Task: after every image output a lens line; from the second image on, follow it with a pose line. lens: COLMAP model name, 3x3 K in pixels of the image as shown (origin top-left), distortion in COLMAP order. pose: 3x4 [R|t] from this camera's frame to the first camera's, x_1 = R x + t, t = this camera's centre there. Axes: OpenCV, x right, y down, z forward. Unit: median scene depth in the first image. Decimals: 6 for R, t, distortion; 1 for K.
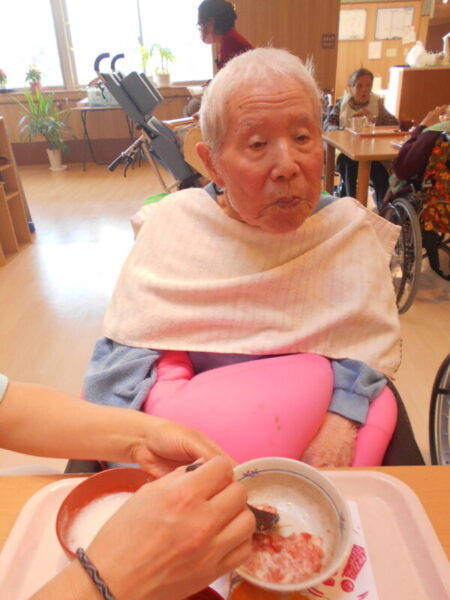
lens RADIAL K [[452.1, 0, 225.0], [0, 452.1, 300.0], [0, 0, 1]] dist [0.009513, 0.007929]
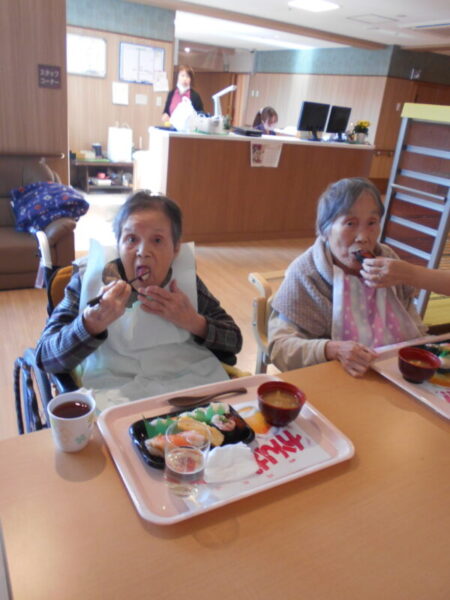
lens RADIAL K [[476.4, 0, 225.0], [0, 476.4, 300.0], [0, 0, 1]] dist [-0.009292, -0.007131]
pose [[0.872949, -0.070637, 0.482670, 0.085966], [0.103223, 0.993803, -0.041248, -0.181838], [-0.476765, 0.085830, 0.874830, 0.293032]]
